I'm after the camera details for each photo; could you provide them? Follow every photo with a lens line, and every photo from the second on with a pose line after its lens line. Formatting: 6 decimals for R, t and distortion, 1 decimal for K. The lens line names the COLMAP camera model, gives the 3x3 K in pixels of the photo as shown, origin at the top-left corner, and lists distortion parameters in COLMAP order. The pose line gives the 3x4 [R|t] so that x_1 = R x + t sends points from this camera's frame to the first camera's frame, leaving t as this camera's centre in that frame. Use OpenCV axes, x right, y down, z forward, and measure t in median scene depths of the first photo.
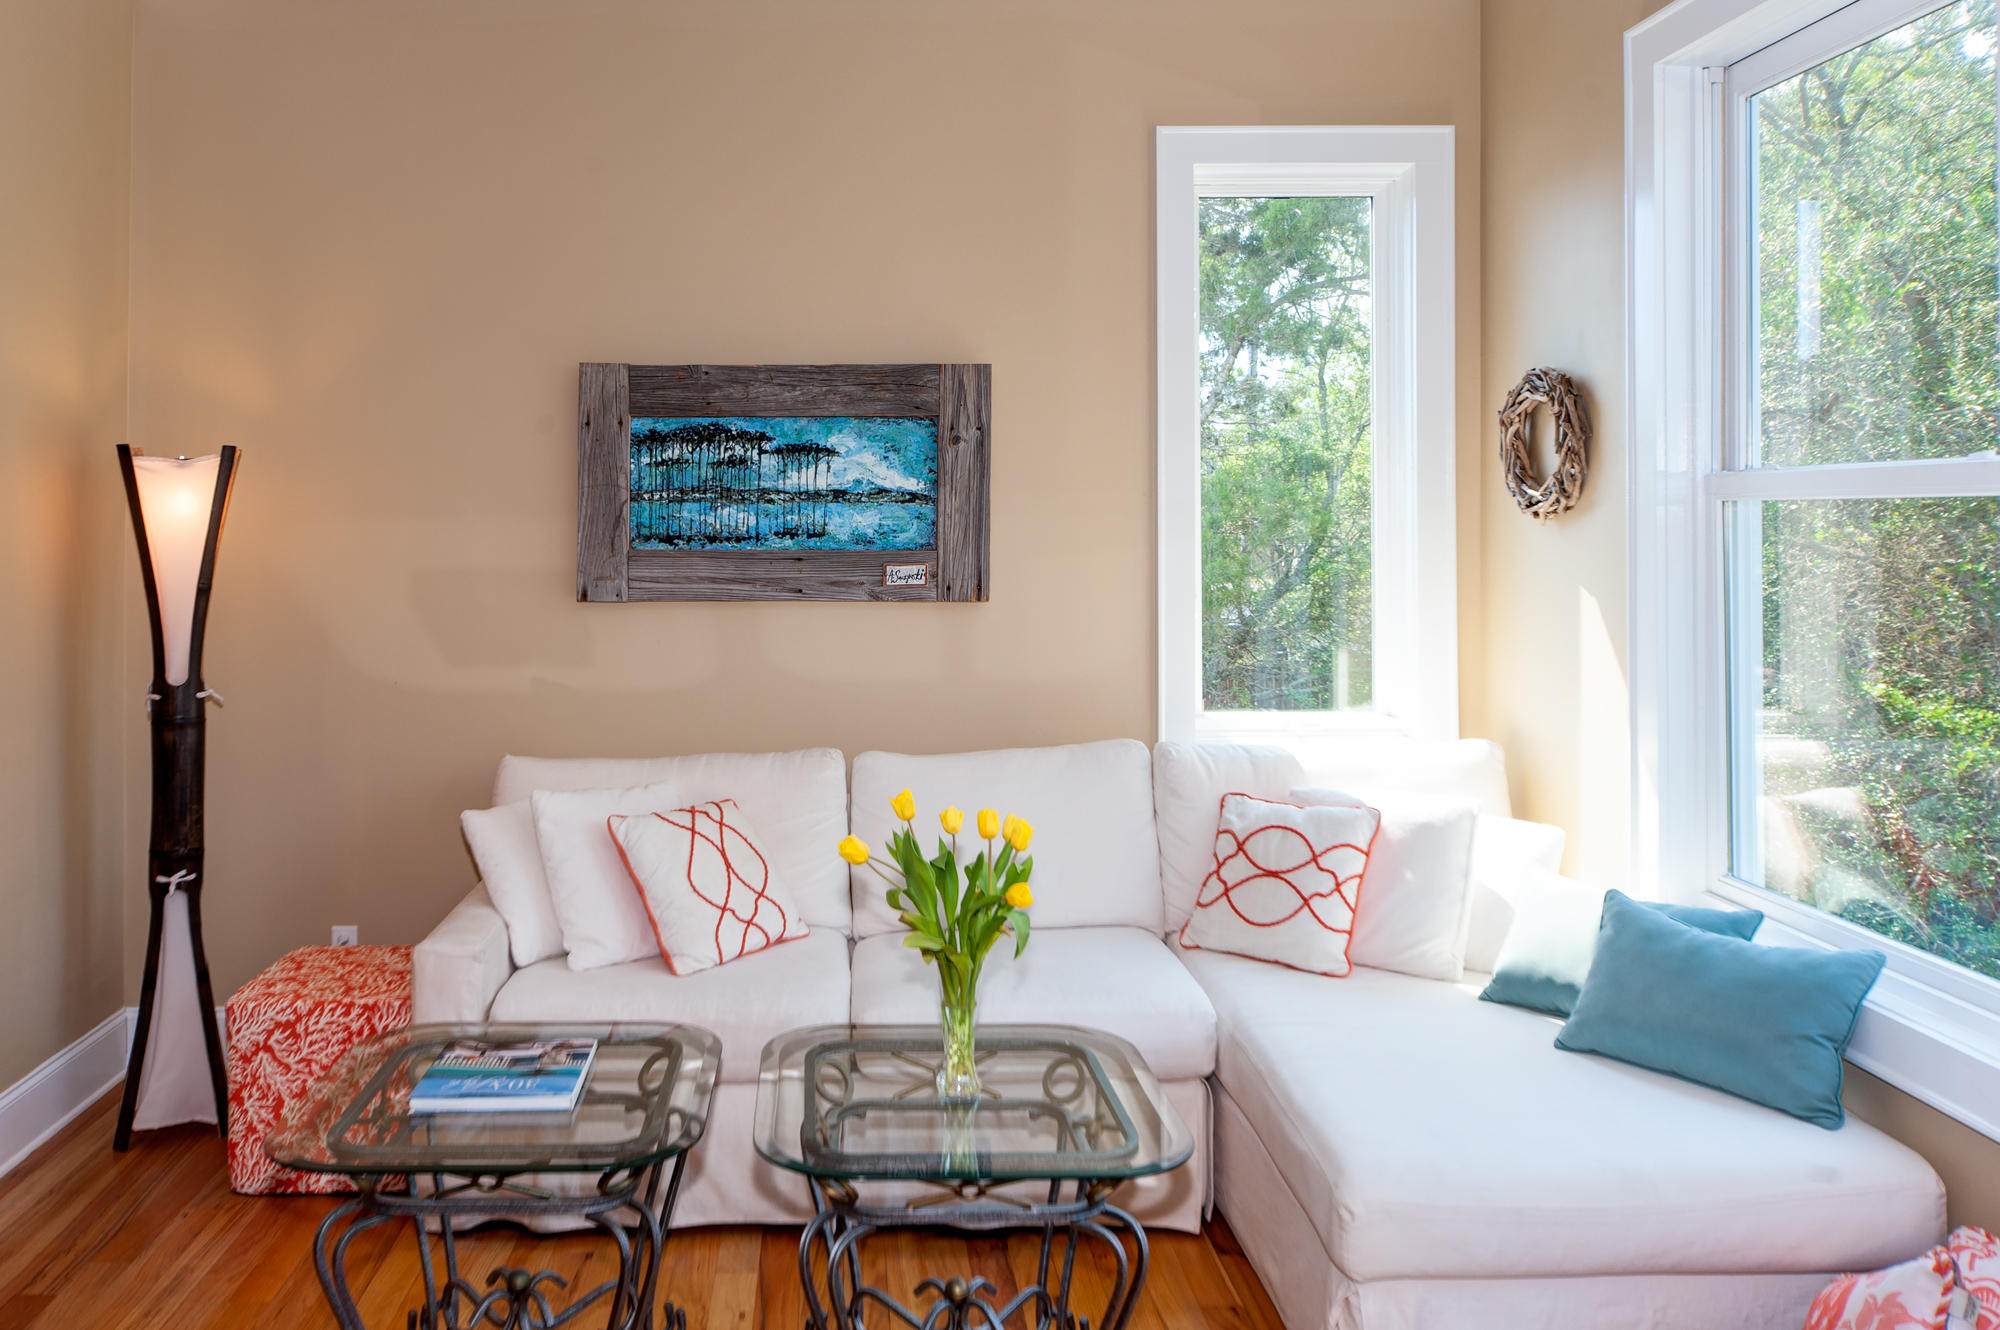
lens RADIAL K [[1399.3, 0, 999.8], [0, 1399.3, 493.4], [0, 0, 1]] dist [-0.000314, 0.004597]
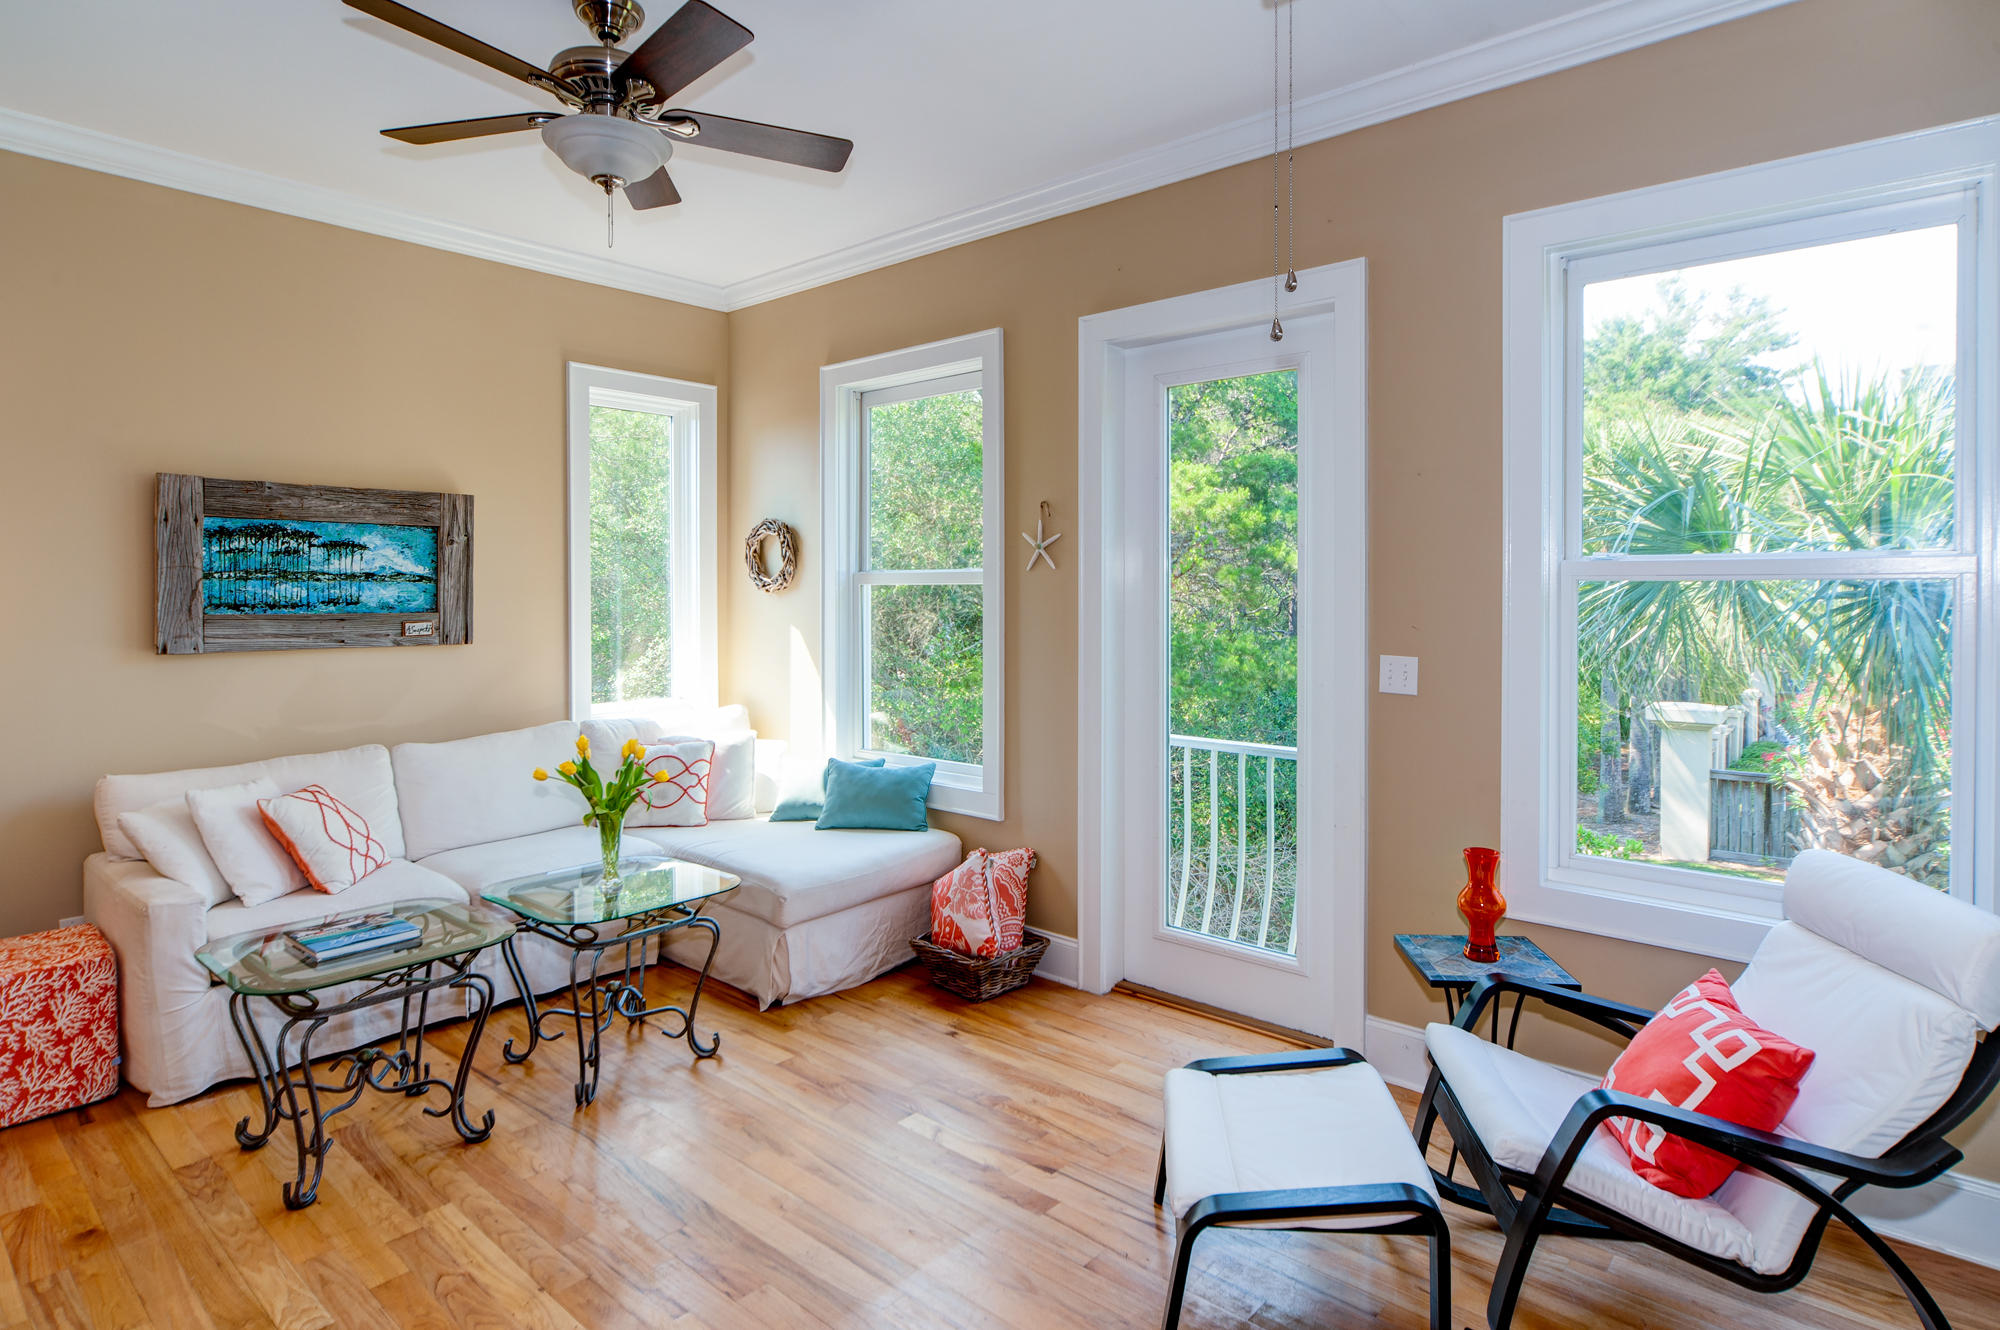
lens RADIAL K [[992.3, 0, 996.8], [0, 992.3, 599.9], [0, 0, 1]] dist [0.001976, 0.000468]
pose [[0.667056, -0.004110, 0.744996, -0.463334], [-0.015680, 0.999686, 0.019555, -0.004849], [-0.744843, -0.024726, 0.666782, -0.204645]]
